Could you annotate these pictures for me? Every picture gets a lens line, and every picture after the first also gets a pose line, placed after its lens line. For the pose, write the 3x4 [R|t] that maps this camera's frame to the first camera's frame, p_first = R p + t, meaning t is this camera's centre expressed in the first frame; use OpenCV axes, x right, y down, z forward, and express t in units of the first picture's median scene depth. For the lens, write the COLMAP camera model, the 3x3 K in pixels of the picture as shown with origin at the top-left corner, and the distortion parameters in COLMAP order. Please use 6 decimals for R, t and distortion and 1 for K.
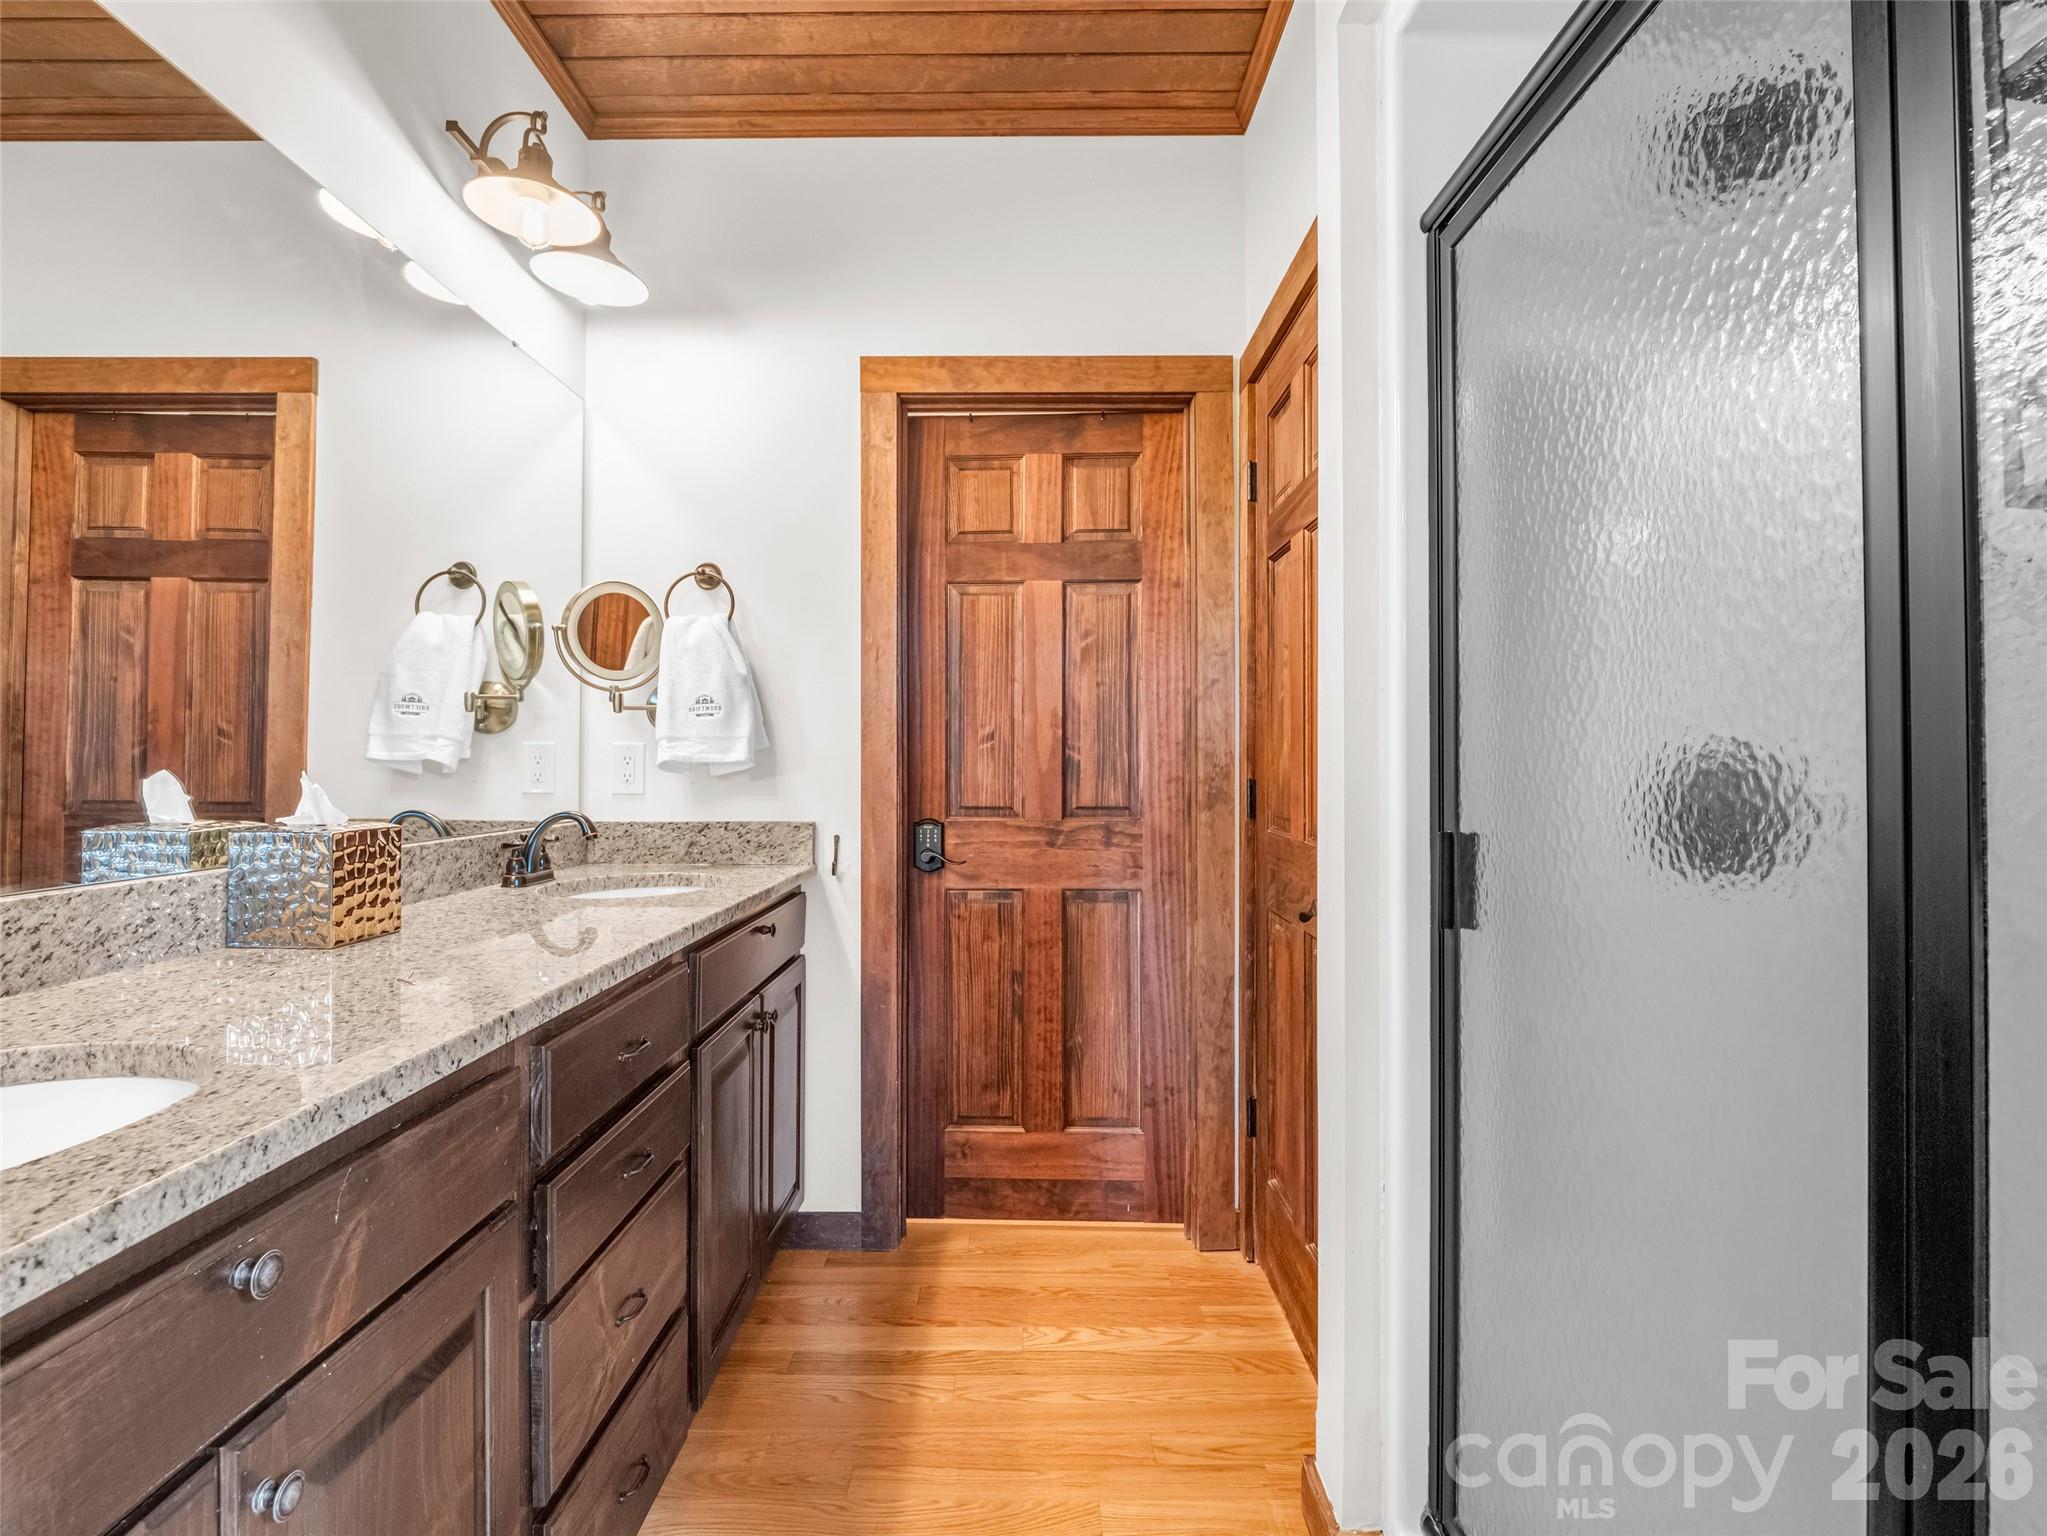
lens RADIAL K [[1020.9, 0, 1024.3], [0, 1020.9, 757.2], [0, 0, 1]] dist [-0.000856, -0.008836]
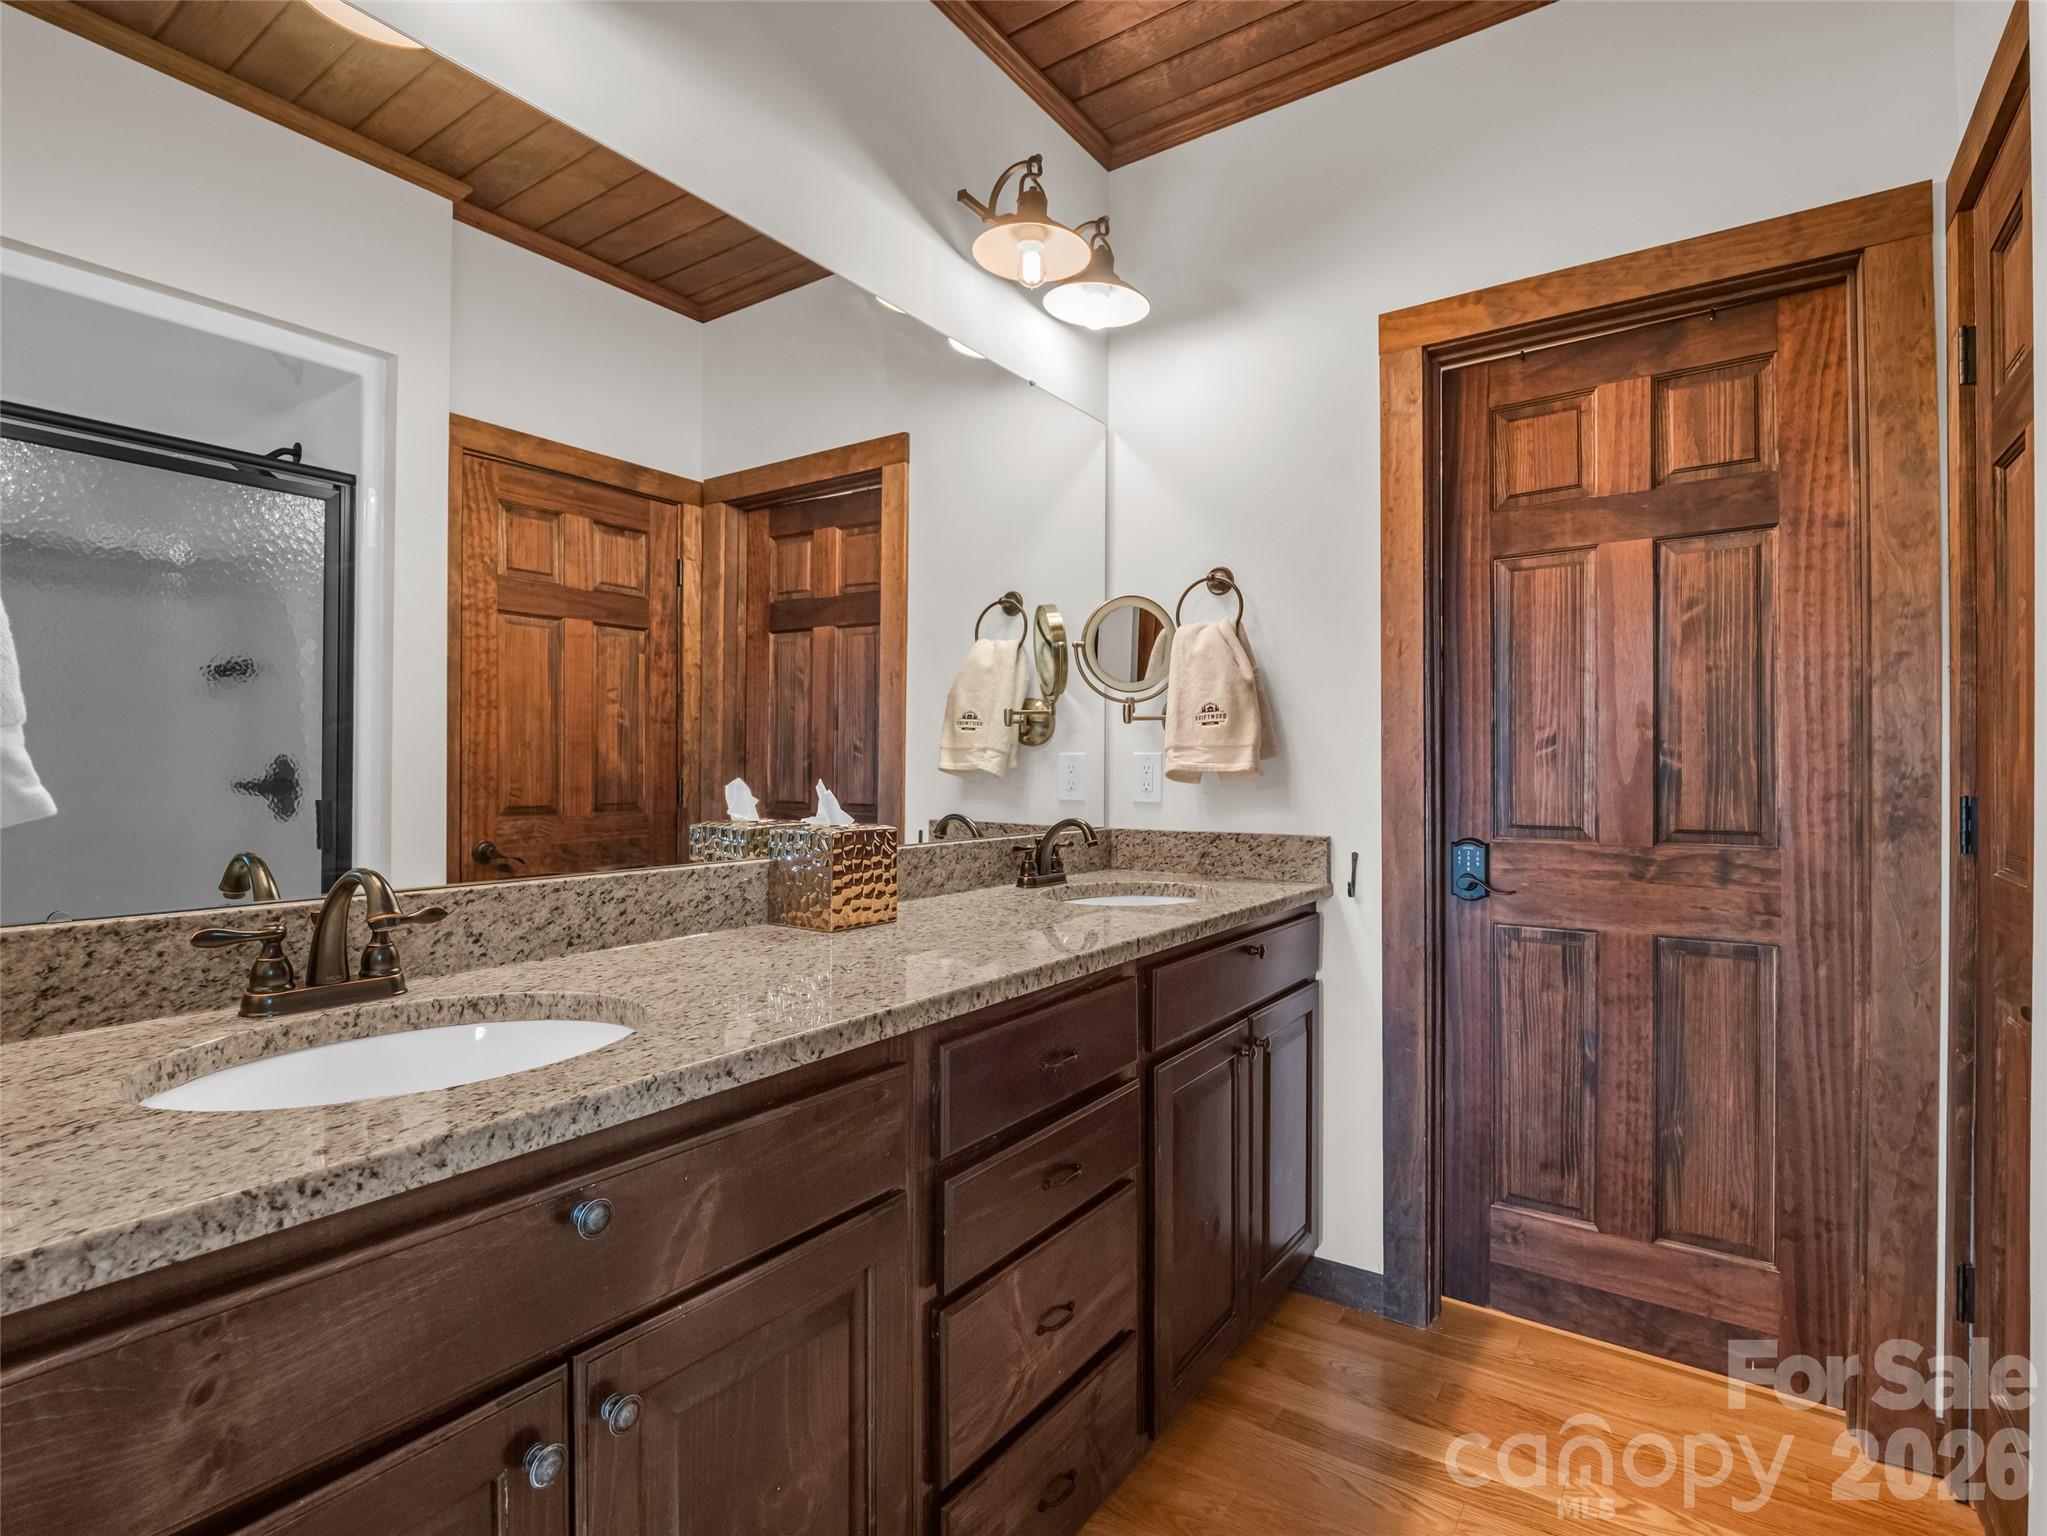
lens RADIAL K [[966.4, 0, 1192.4], [0, 966.4, 774.2], [0, 0, 1]] dist [-0.000185, -0.017396]
pose [[0.823570, 0.000986, -0.567213, 0.191787], [0.002835, 0.999979, 0.005855, 0.001746], [0.567207, -0.006430, 0.823550, 0.224416]]
